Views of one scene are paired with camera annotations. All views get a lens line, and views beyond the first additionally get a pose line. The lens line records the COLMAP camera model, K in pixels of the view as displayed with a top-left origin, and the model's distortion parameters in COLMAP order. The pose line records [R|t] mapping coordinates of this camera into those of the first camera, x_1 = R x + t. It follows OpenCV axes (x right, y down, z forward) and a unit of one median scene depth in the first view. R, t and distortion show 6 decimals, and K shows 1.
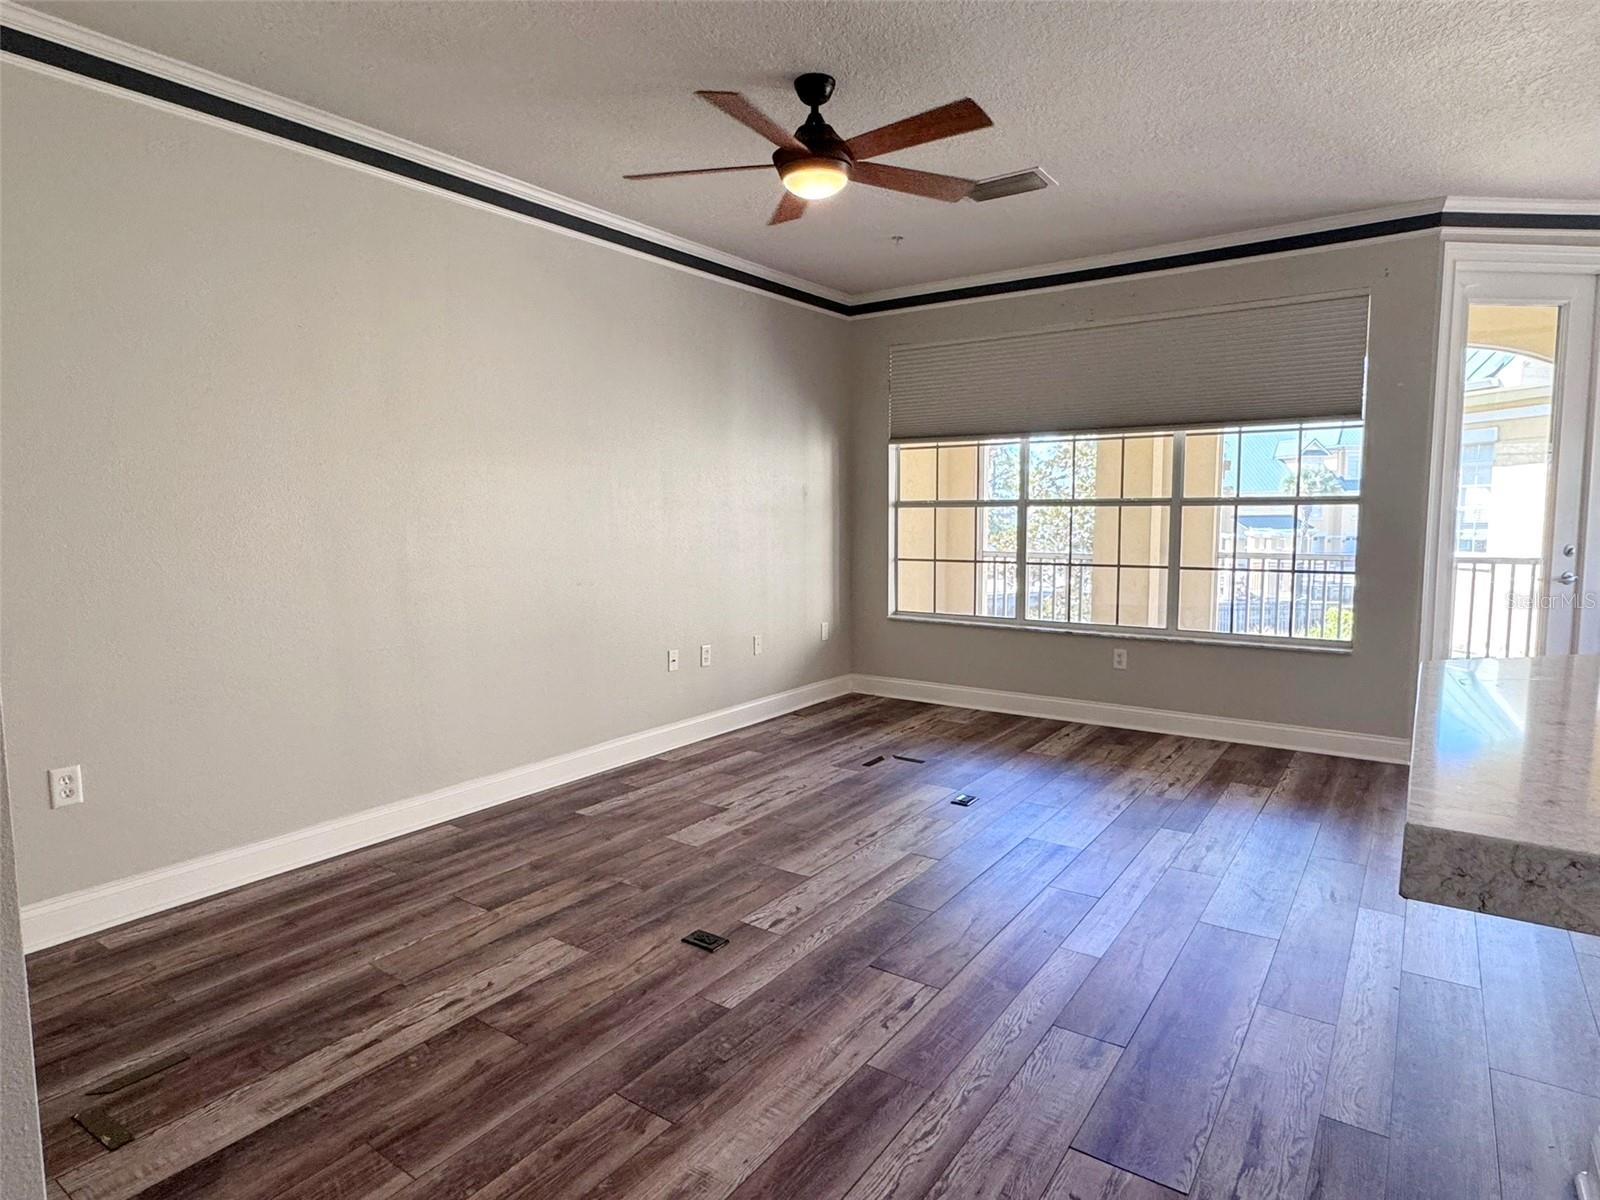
lens RADIAL K [[901.6, 0, 793.5], [0, 901.6, 602.9], [0, 0, 1]] dist [0.002816, 0.001038]
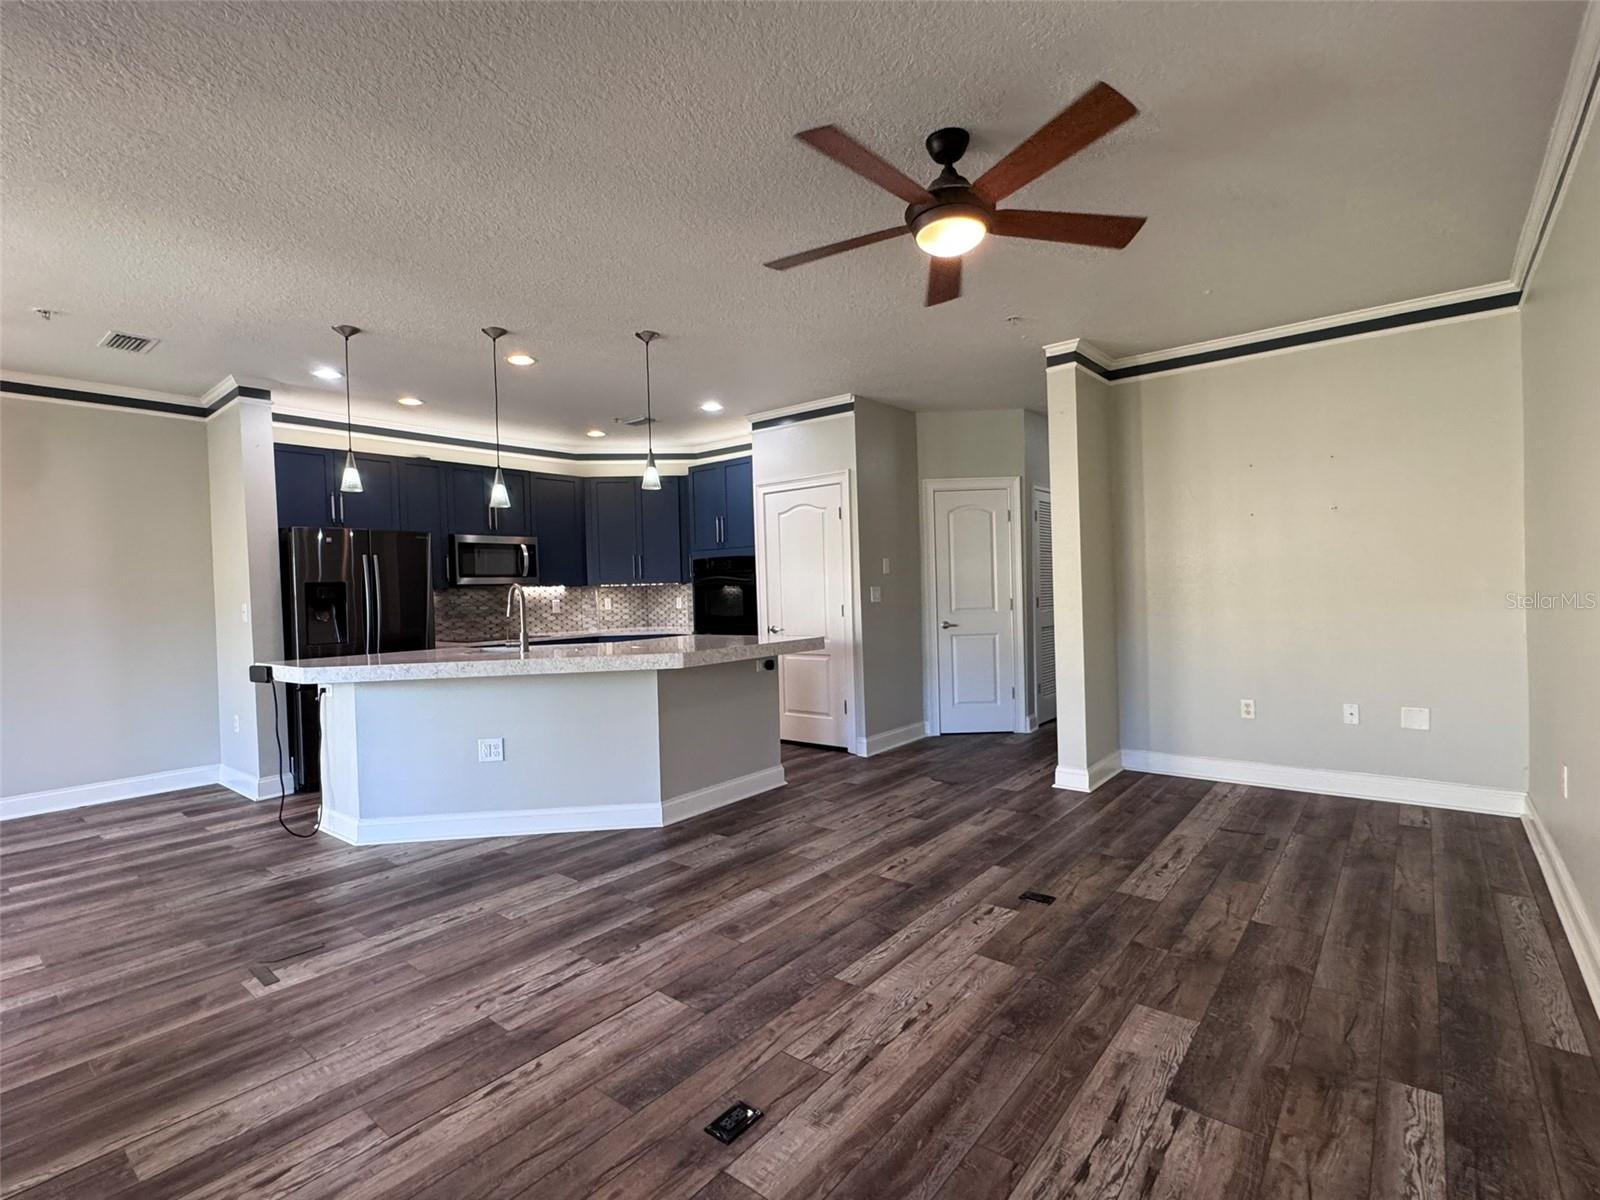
lens RADIAL K [[766.7, 0, 794.8], [0, 766.7, 598.5], [0, 0, 1]] dist [-0.000830, 0.000037]
pose [[-0.996749, 0.035956, 0.072108, 0.121183], [0.044011, 0.992572, 0.113415, -0.157215], [-0.067494, 0.116220, -0.990928, 1.563823]]
